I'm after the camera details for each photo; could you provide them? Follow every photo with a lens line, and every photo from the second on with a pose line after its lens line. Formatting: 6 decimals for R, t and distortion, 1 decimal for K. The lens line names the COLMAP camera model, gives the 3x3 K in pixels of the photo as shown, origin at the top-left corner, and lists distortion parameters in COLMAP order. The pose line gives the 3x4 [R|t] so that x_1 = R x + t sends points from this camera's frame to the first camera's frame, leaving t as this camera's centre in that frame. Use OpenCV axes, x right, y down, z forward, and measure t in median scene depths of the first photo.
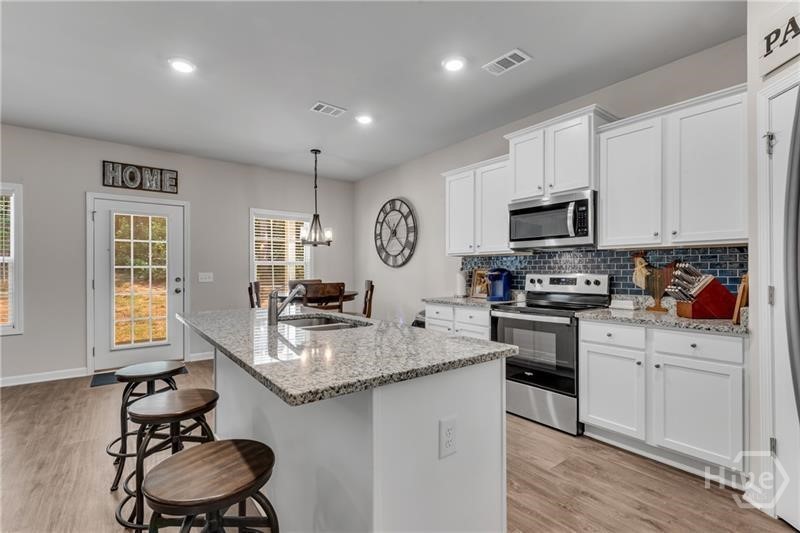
lens RADIAL K [[363.4, 0, 400.0], [0, 363.4, 266.5], [0, 0, 1]] dist [0.000627, 0.000188]
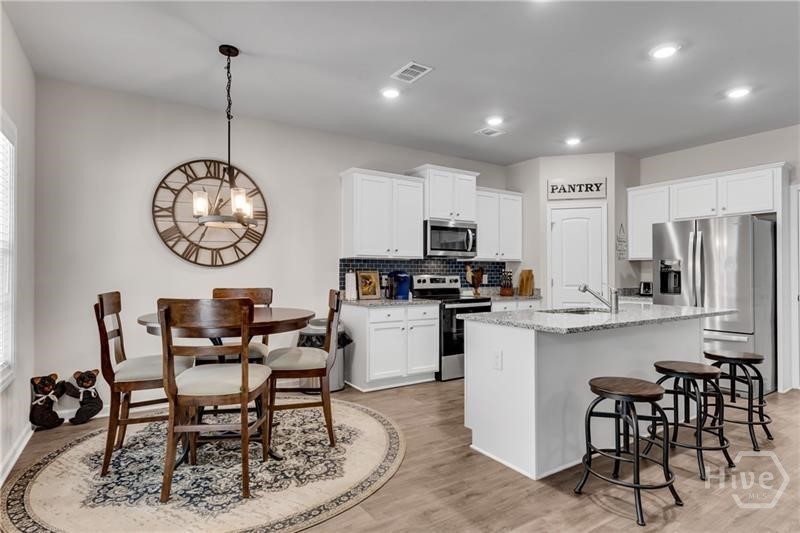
lens RADIAL K [[404.8, 0, 391.3], [0, 404.8, 266.8], [0, 0, 1]] dist [0.000572, 0.000207]
pose [[0.105840, 0.017967, 0.994221, -1.159738], [-0.012280, 0.999784, -0.016760, 0.015814], [-0.994307, -0.010436, 0.106037, 1.039019]]
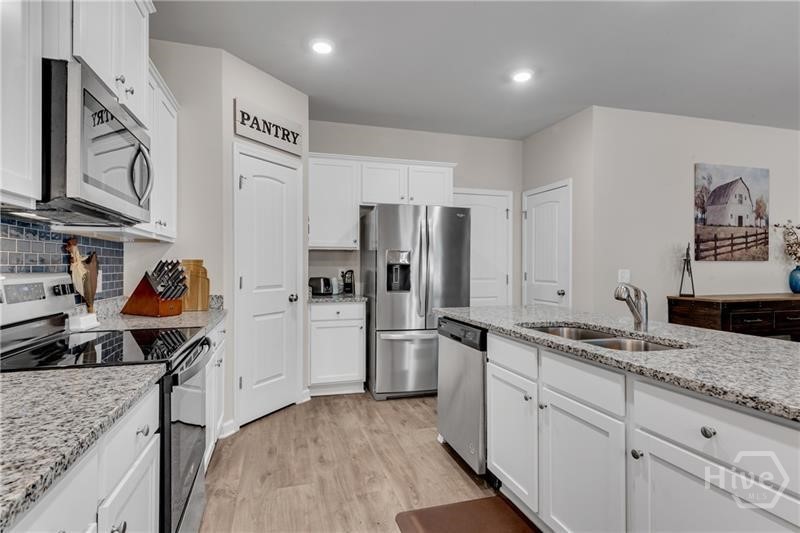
lens RADIAL K [[404.8, 0, 391.3], [0, 404.8, 266.8], [0, 0, 1]] dist [0.000572, 0.000207]
pose [[-0.928552, 0.004235, 0.371179, -0.104180], [-0.000454, 0.999921, -0.012544, 0.017890], [-0.371202, -0.011816, -0.928477, 1.299573]]
